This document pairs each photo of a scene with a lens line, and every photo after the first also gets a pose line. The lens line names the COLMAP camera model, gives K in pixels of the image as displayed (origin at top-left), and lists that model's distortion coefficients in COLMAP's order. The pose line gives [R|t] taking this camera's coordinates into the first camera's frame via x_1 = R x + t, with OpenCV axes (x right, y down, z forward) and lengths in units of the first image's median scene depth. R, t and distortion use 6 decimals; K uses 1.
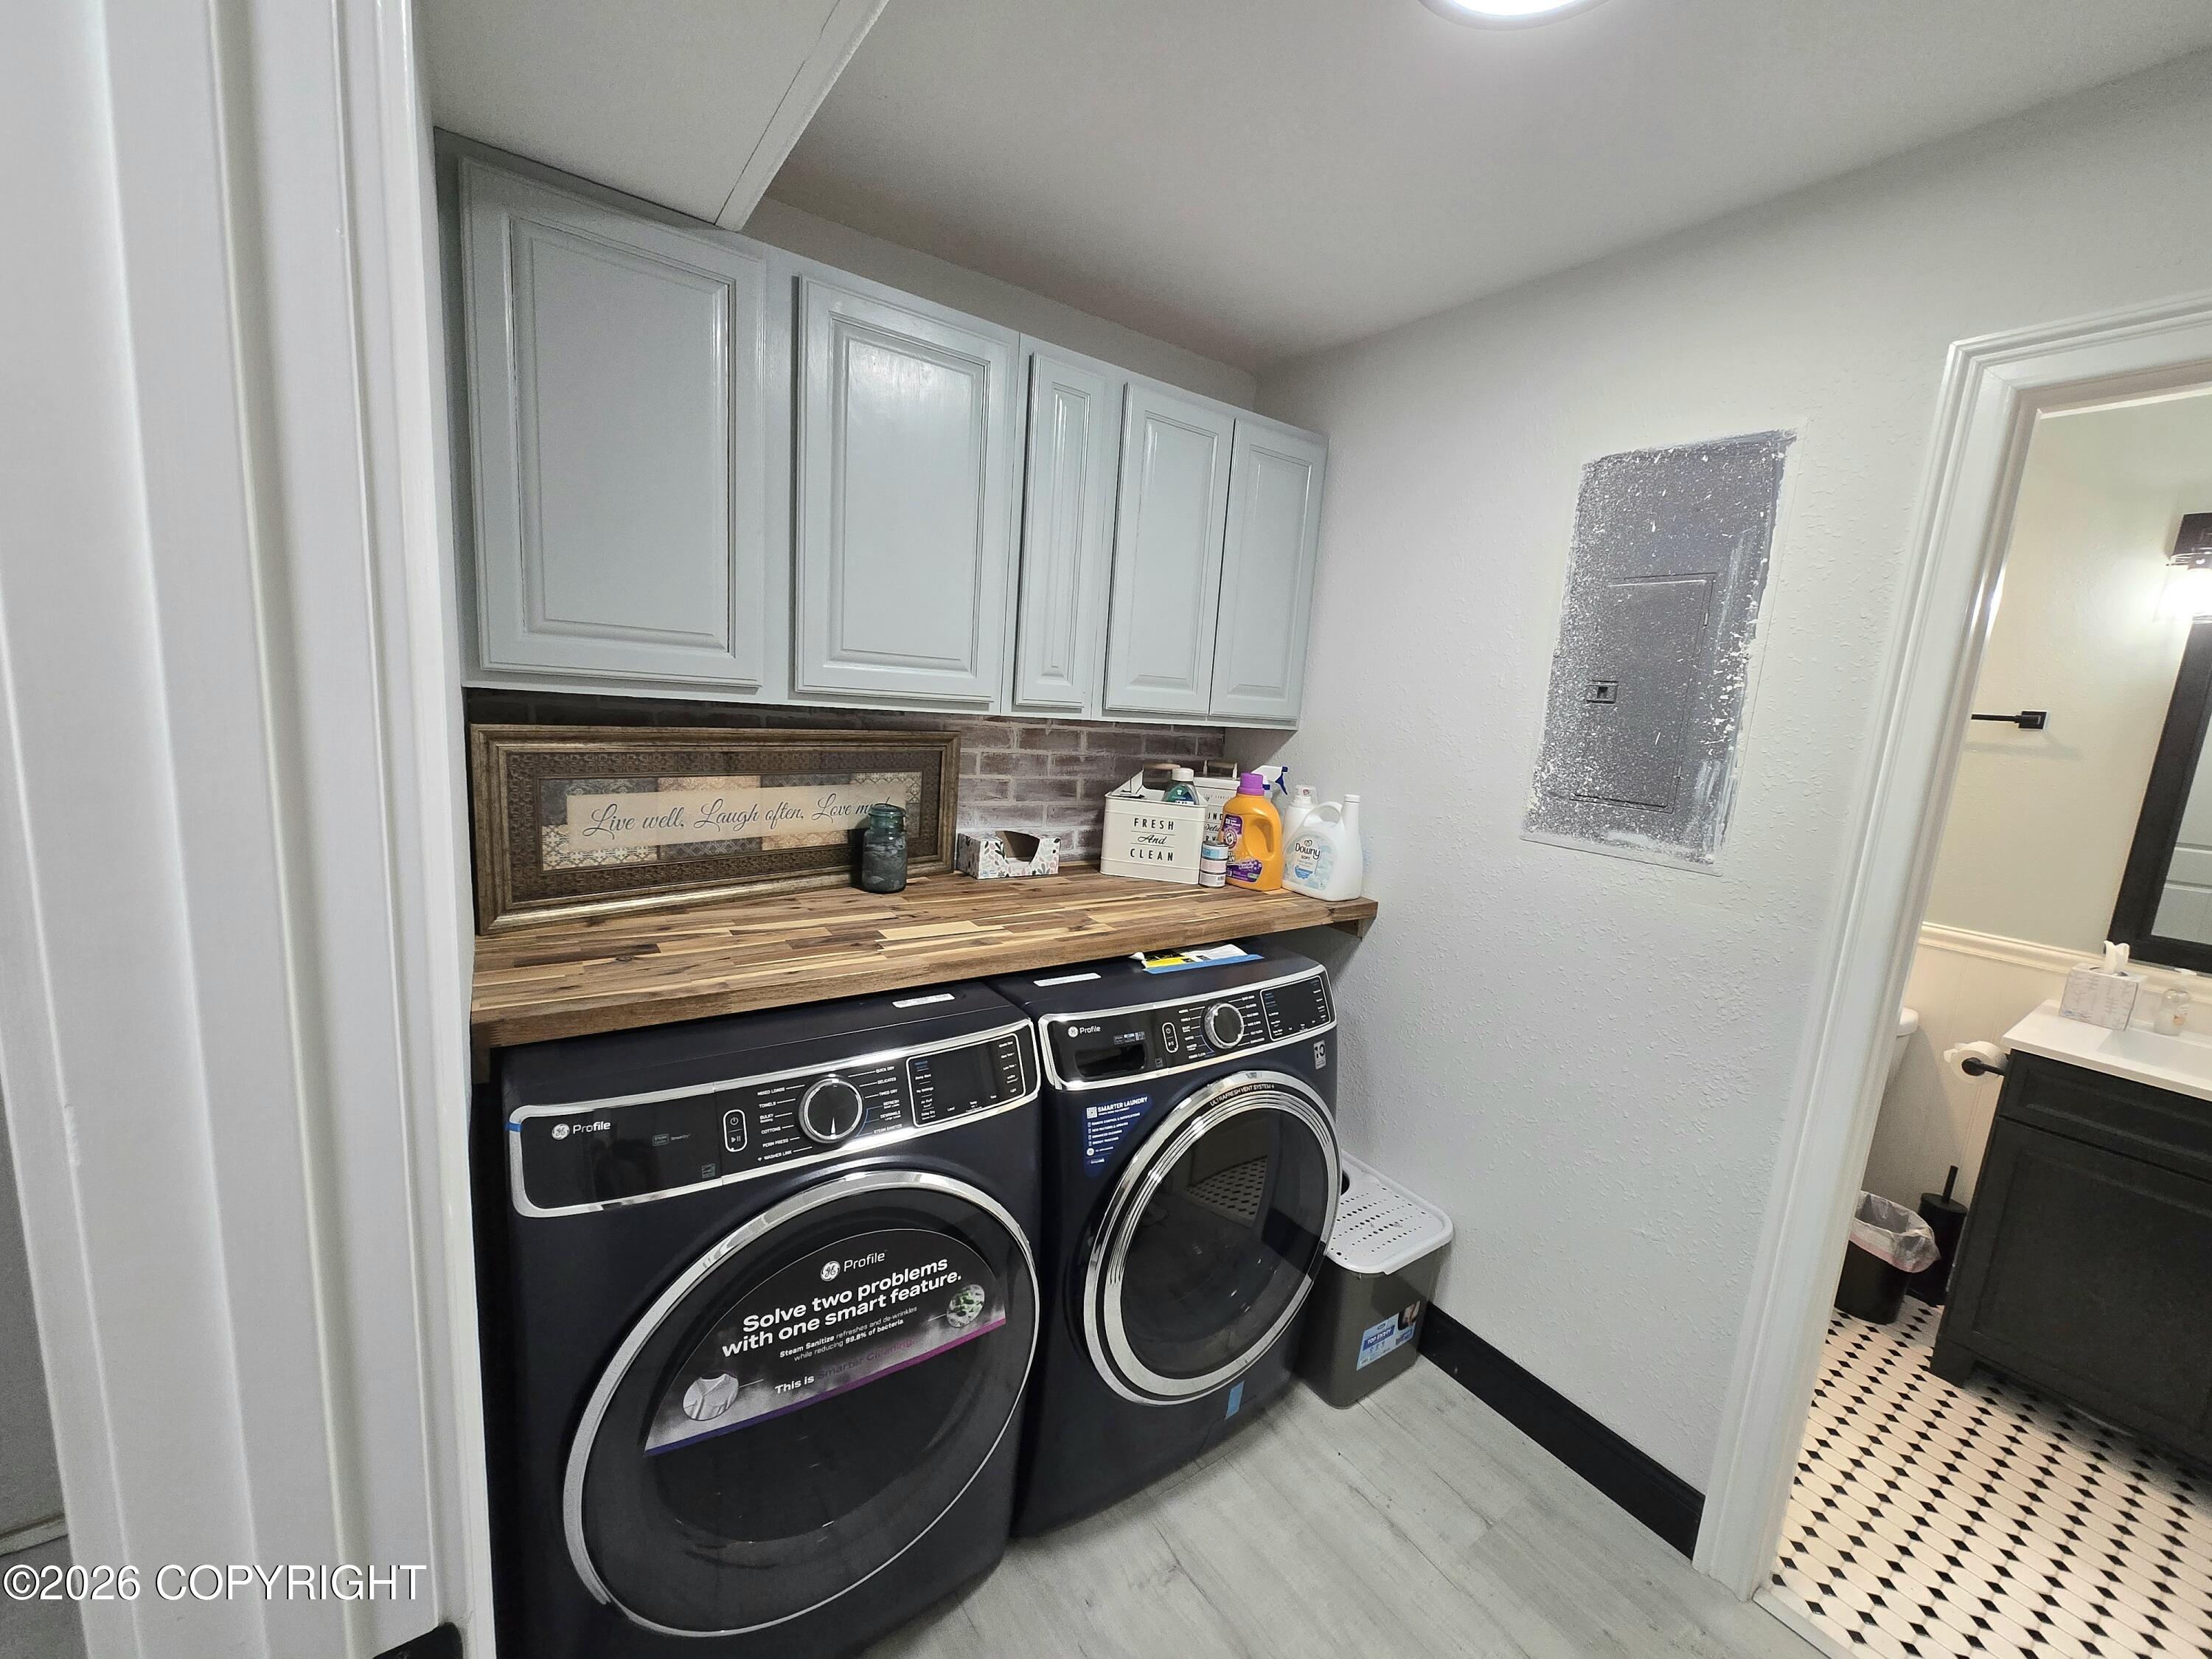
lens RADIAL K [[863.6, 0, 1127.2], [0, 863.6, 834.9], [0, 0, 1]] dist [0.008952, -0.003608]
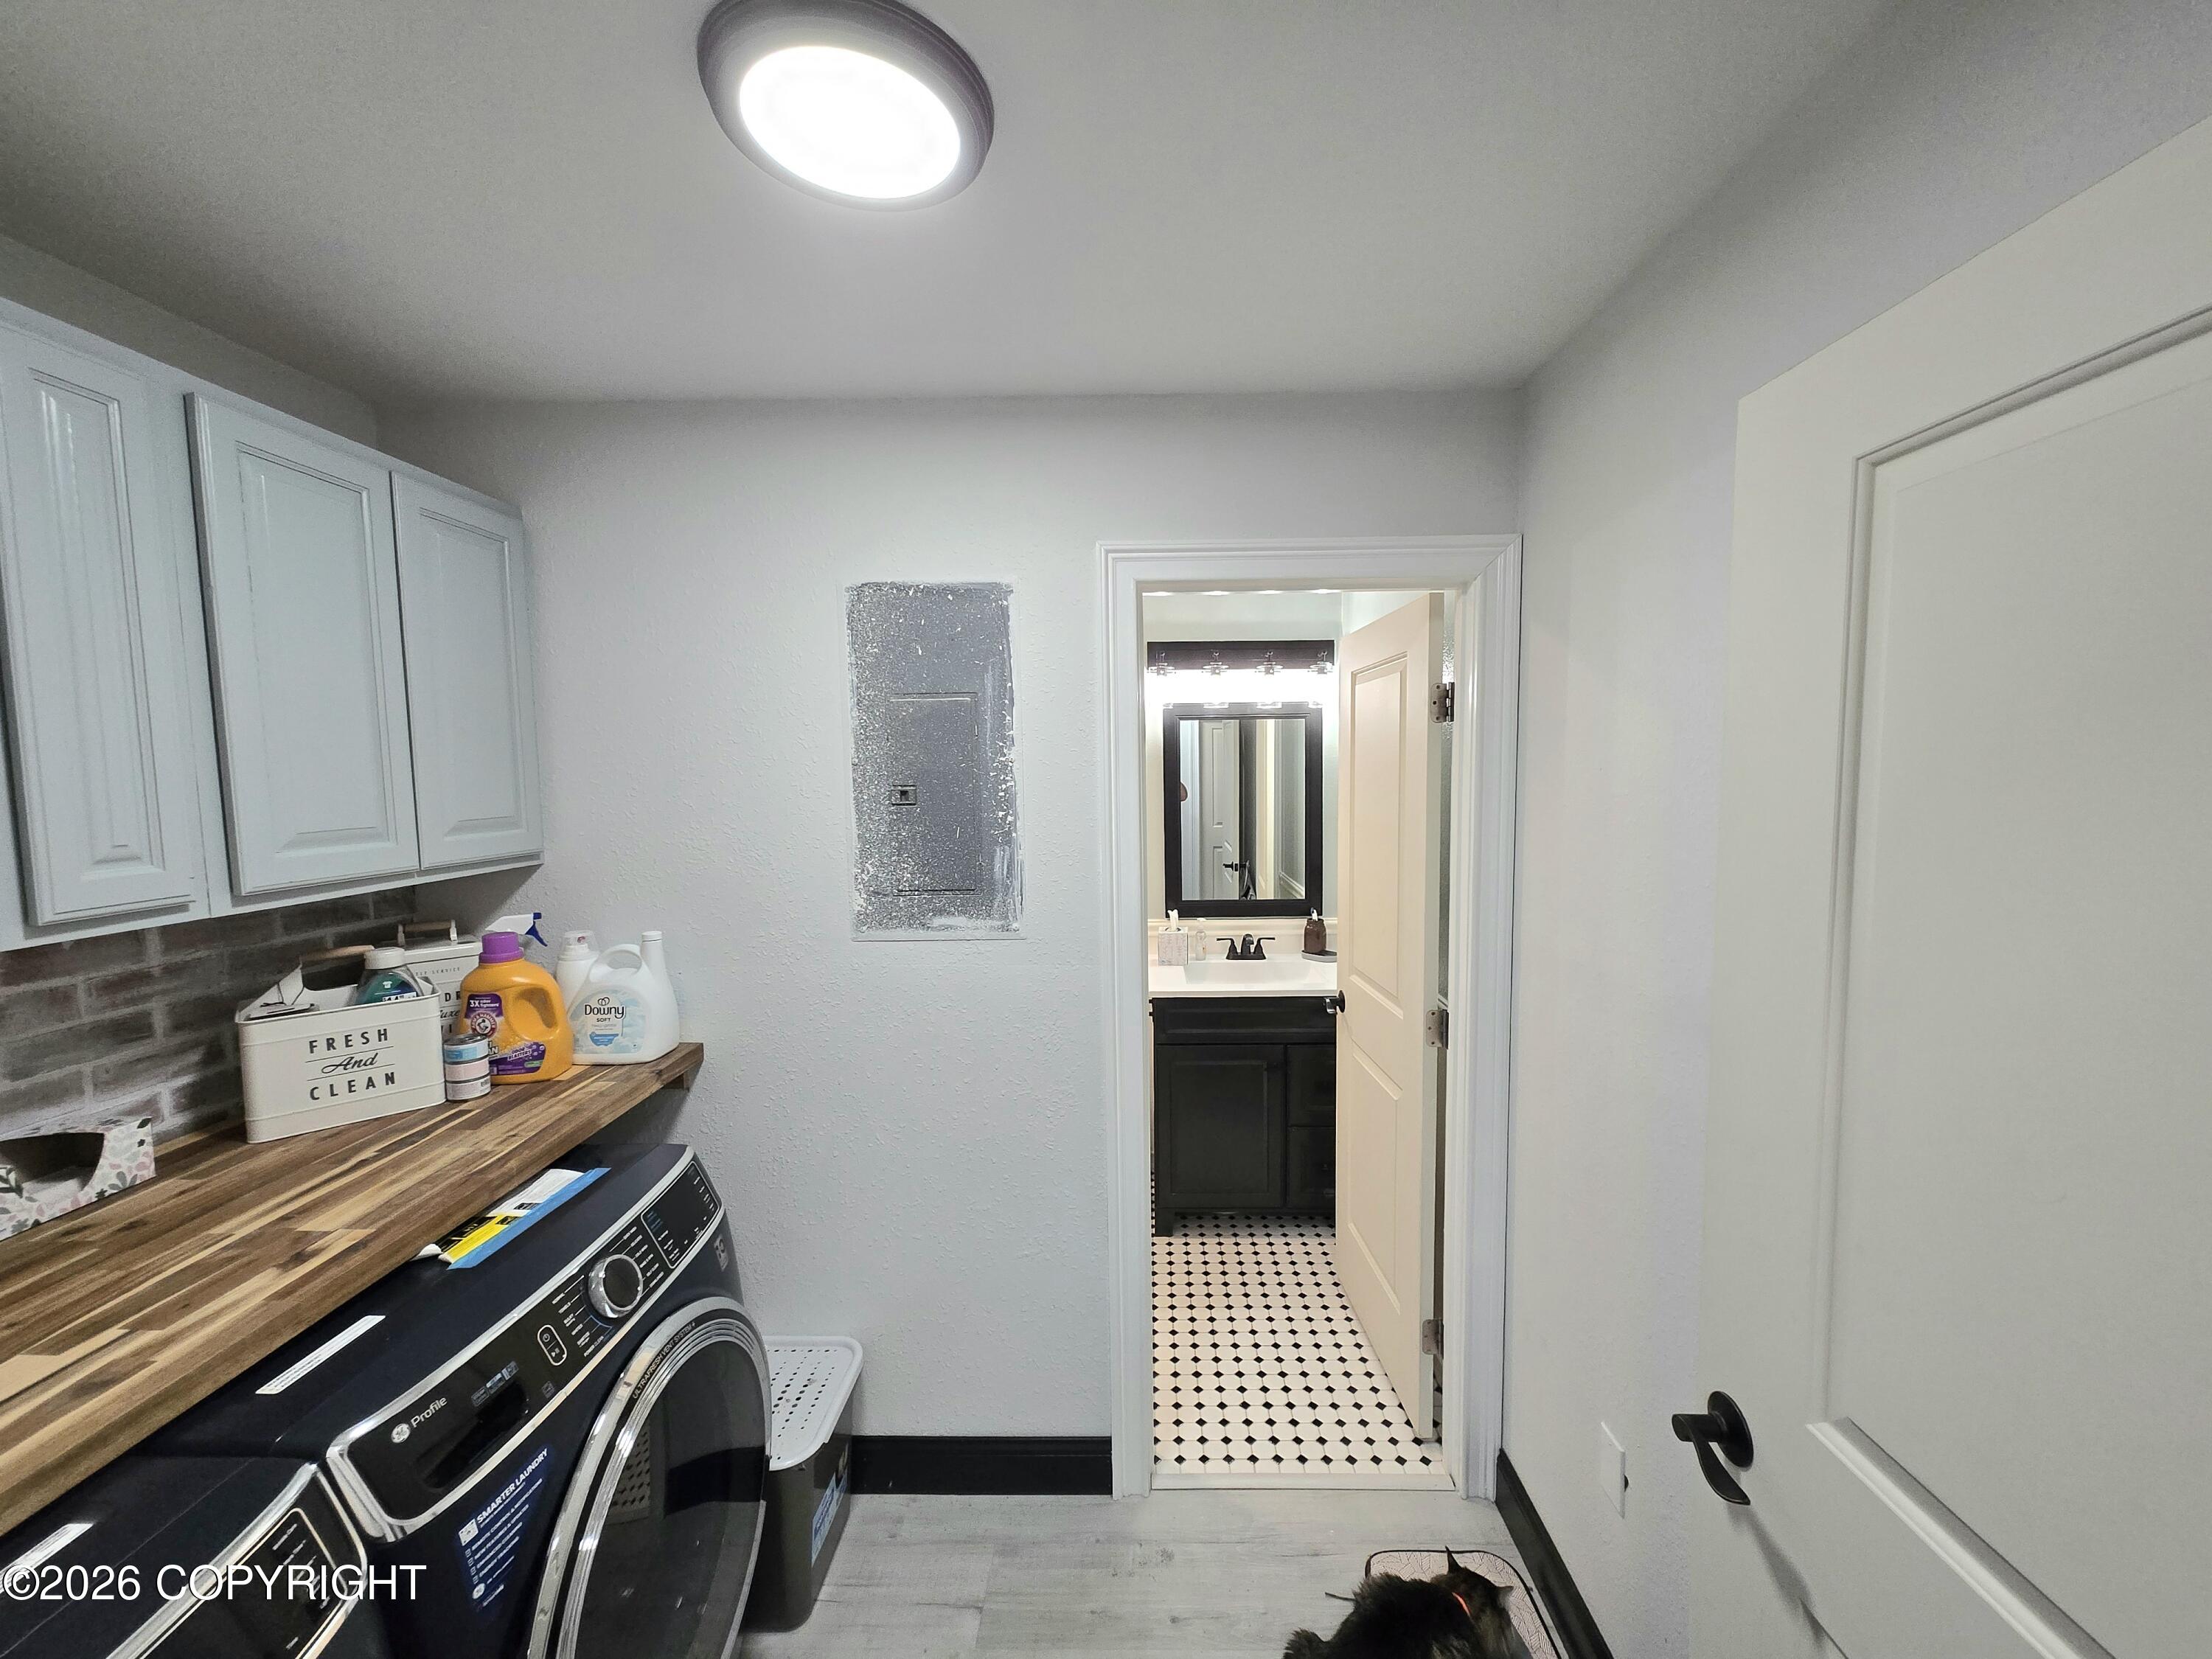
lens RADIAL K [[867.1, 0, 1112.8], [0, 867.1, 834.7], [0, 0, 1]] dist [0.007536, -0.004795]
pose [[0.597970, -0.146947, 0.787933, -0.142884], [0.190302, 0.980969, 0.038526, -0.096075], [-0.778599, 0.126908, 0.614555, 0.114904]]
